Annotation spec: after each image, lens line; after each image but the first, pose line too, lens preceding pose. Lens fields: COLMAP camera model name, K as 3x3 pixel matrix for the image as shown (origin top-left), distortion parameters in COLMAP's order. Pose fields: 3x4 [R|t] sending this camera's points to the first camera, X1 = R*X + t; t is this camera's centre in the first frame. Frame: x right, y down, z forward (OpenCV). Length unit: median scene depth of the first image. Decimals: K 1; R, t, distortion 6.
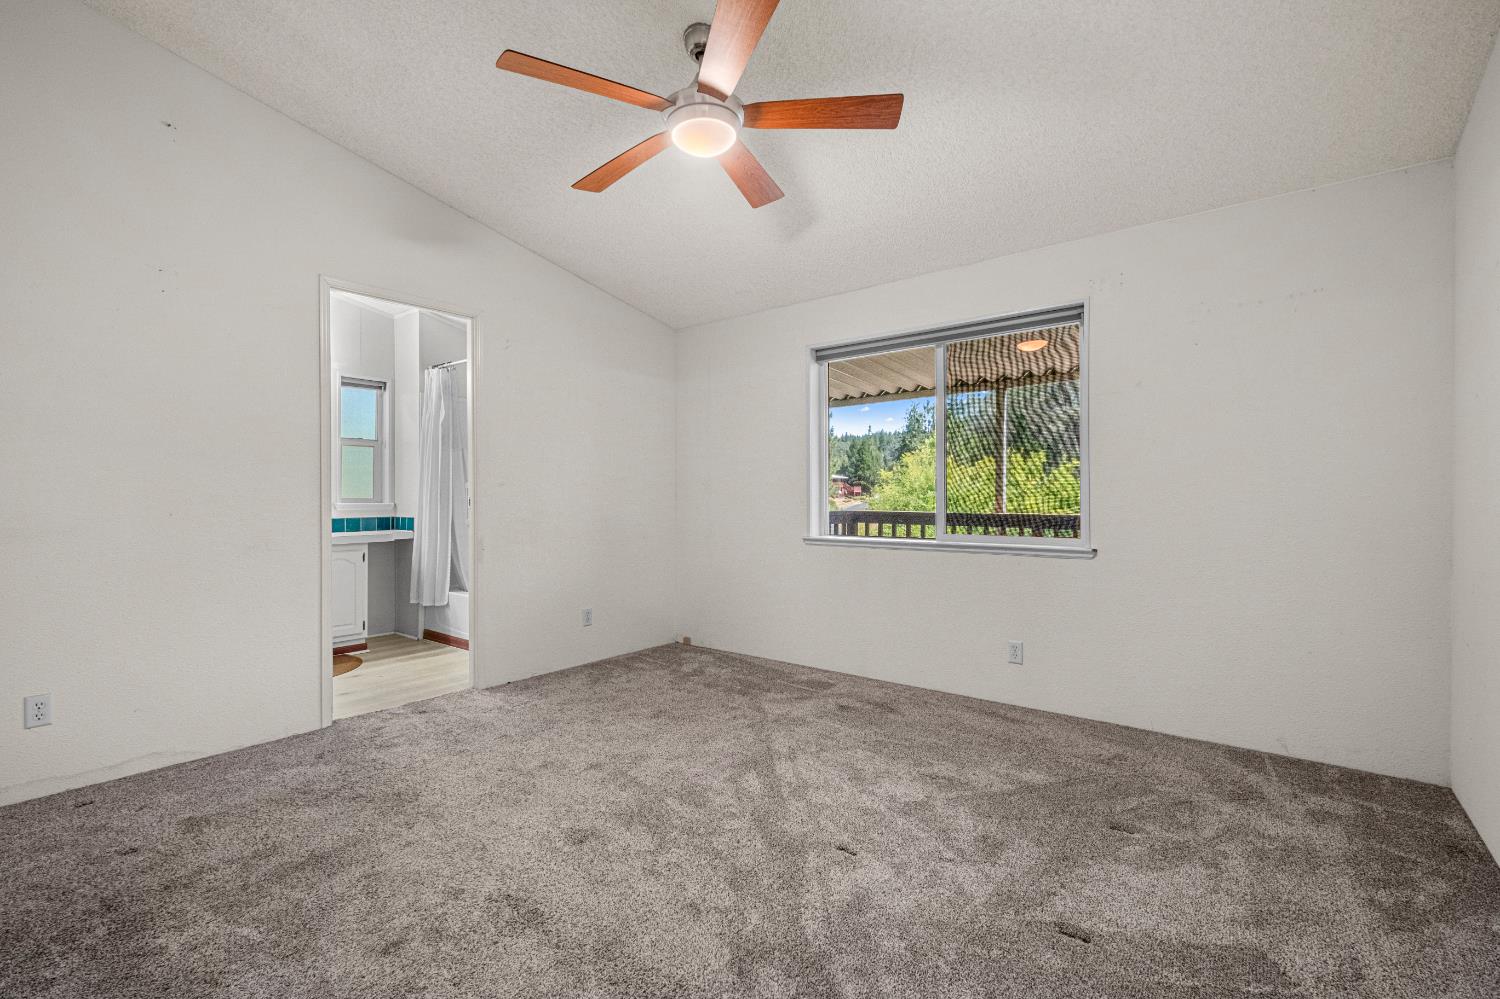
lens RADIAL K [[648.6, 0, 752.4], [0, 648.6, 493.2], [0, 0, 1]] dist [-0.004388, -0.001301]
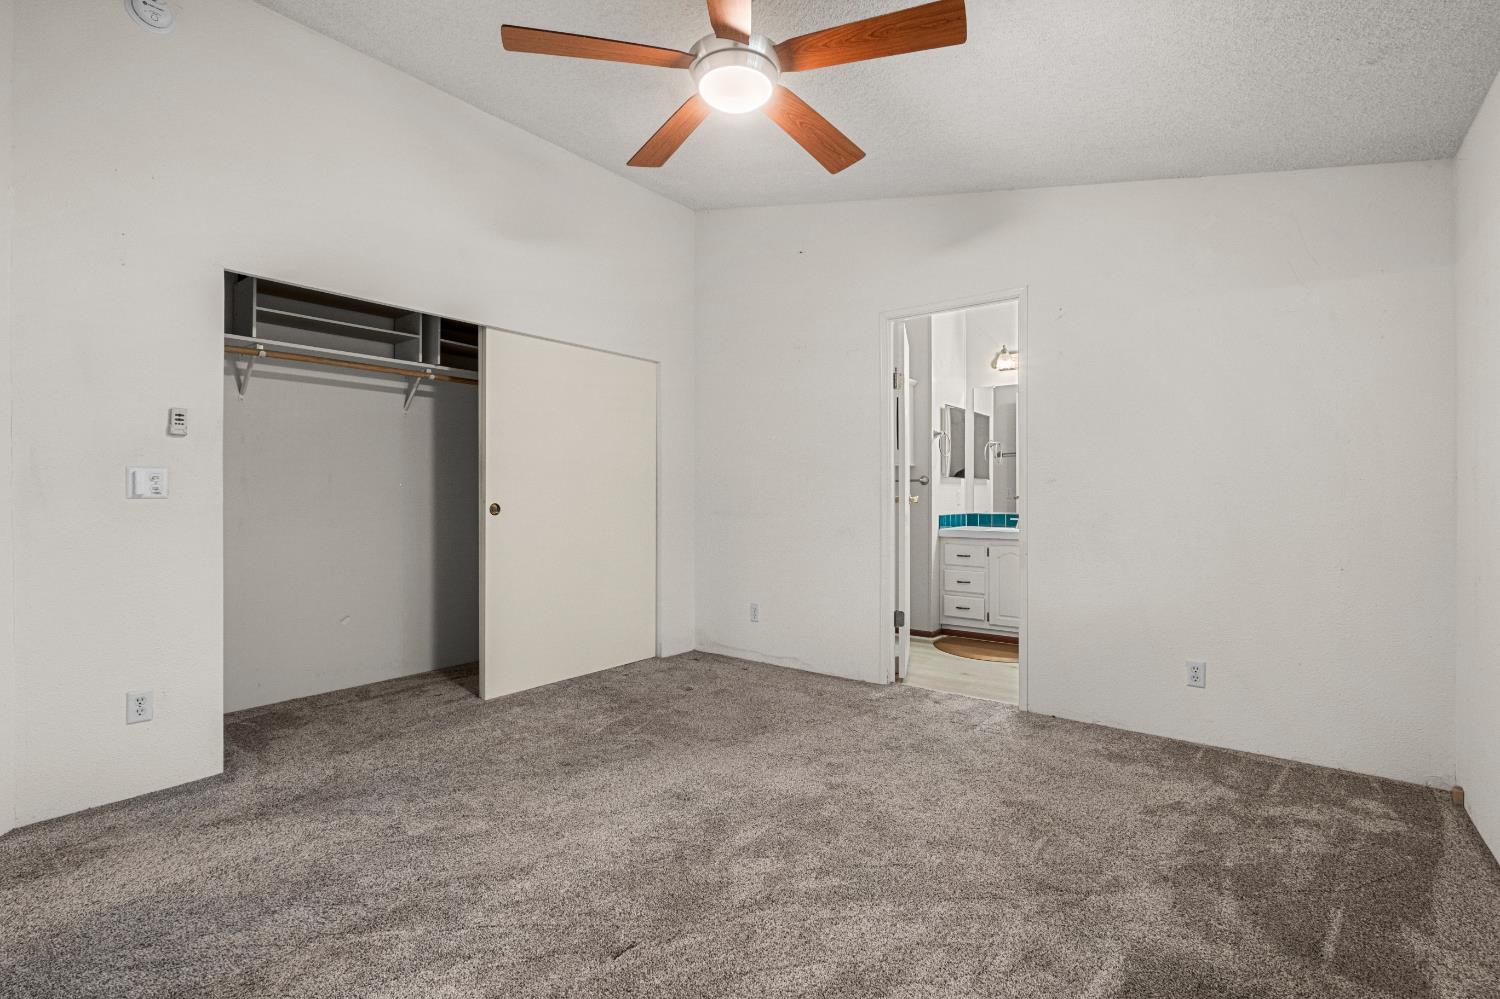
lens RADIAL K [[685.0, 0, 752.9], [0, 685.0, 497.8], [0, 0, 1]] dist [0.001164, -0.000195]
pose [[0.031575, 0.009684, -0.999454, 0.573412], [0.000740, 0.999953, 0.009712, -0.001041], [0.999501, -0.001046, 0.031566, 0.668626]]
